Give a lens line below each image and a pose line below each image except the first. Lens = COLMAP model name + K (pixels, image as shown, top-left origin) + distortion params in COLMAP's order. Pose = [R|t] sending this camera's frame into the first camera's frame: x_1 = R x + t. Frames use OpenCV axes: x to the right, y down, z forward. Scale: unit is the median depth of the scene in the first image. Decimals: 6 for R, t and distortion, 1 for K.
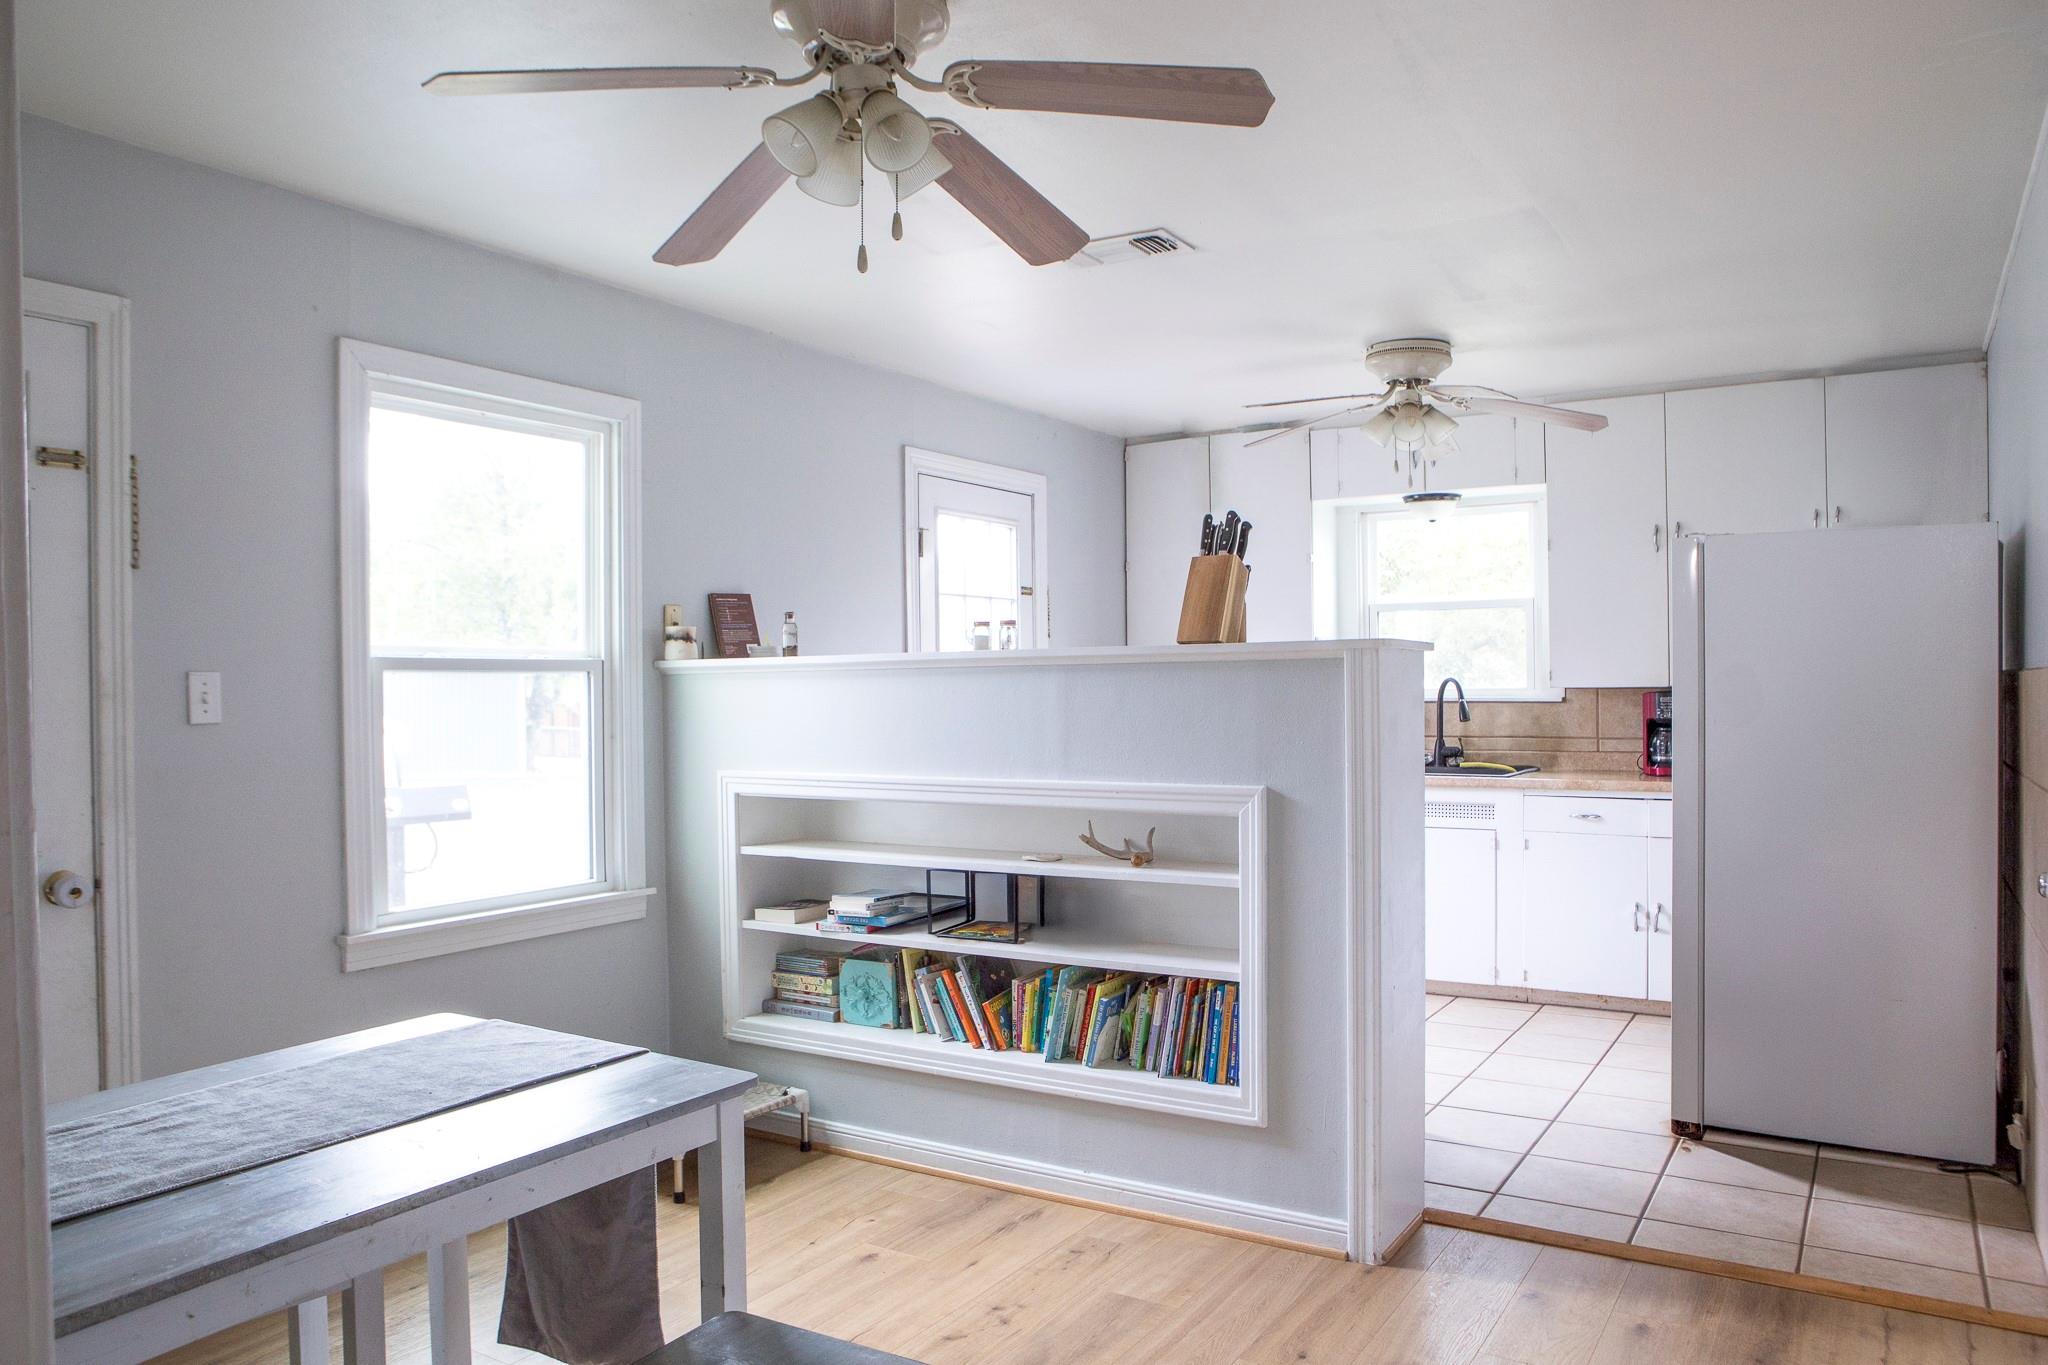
lens RADIAL K [[1412.6, 0, 1035.7], [0, 1412.6, 682.2], [0, 0, 1]] dist [-0.093804, 0.063885]
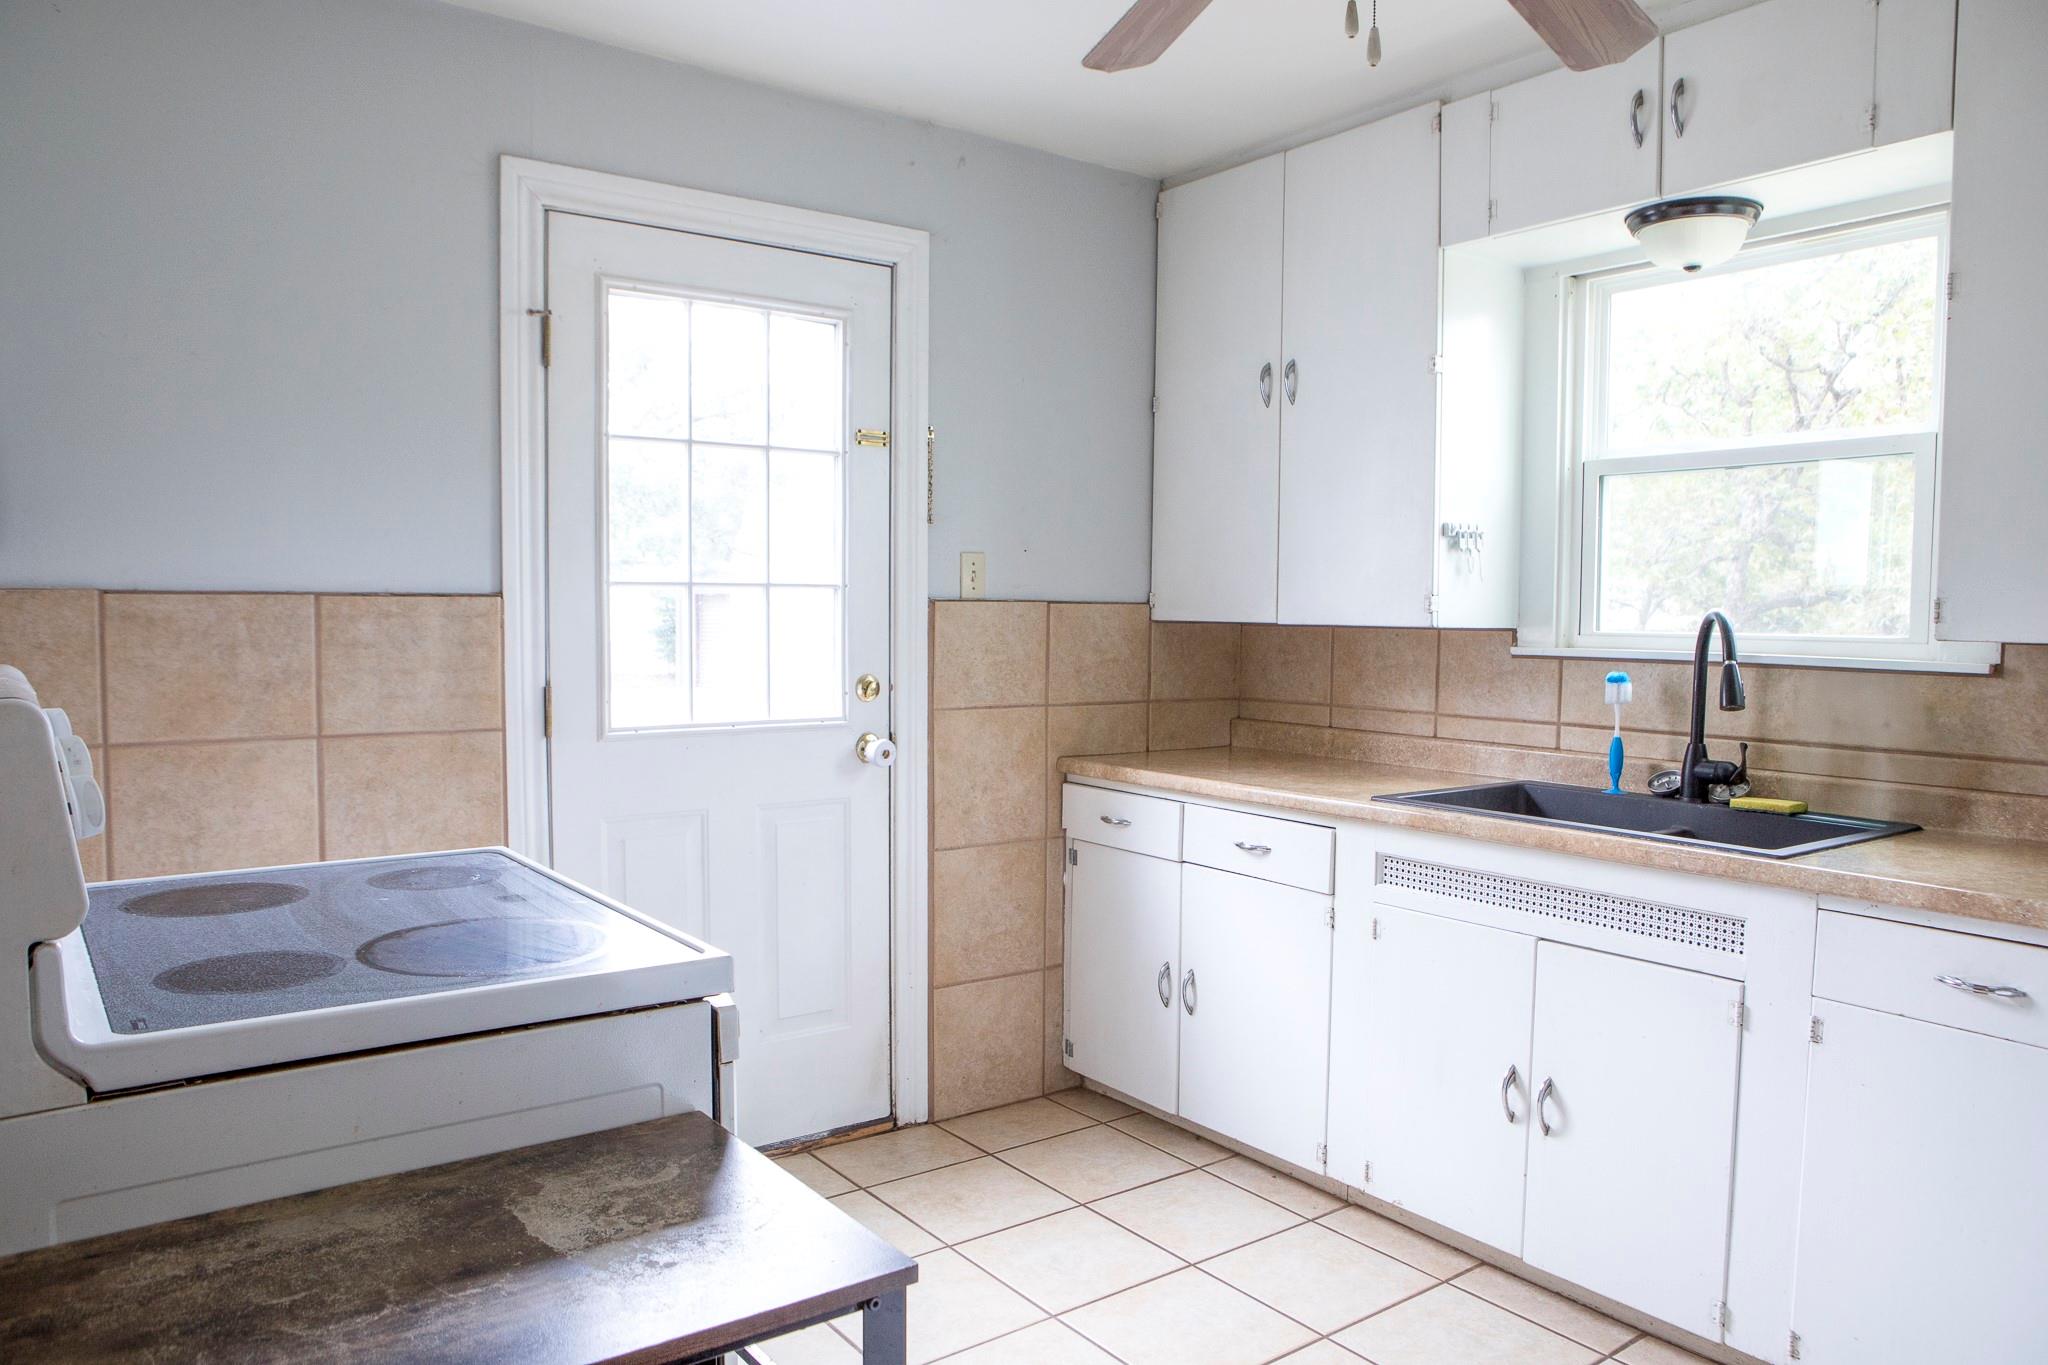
lens RADIAL K [[1412.6, 0, 1010.6], [0, 1412.6, 690.1], [0, 0, 1]] dist [-0.093804, 0.063885]
pose [[0.927581, 0.040840, -0.371384, 0.252519], [-0.018957, 0.997872, 0.062386, -0.001369], [0.373142, -0.050828, 0.926381, 0.500282]]
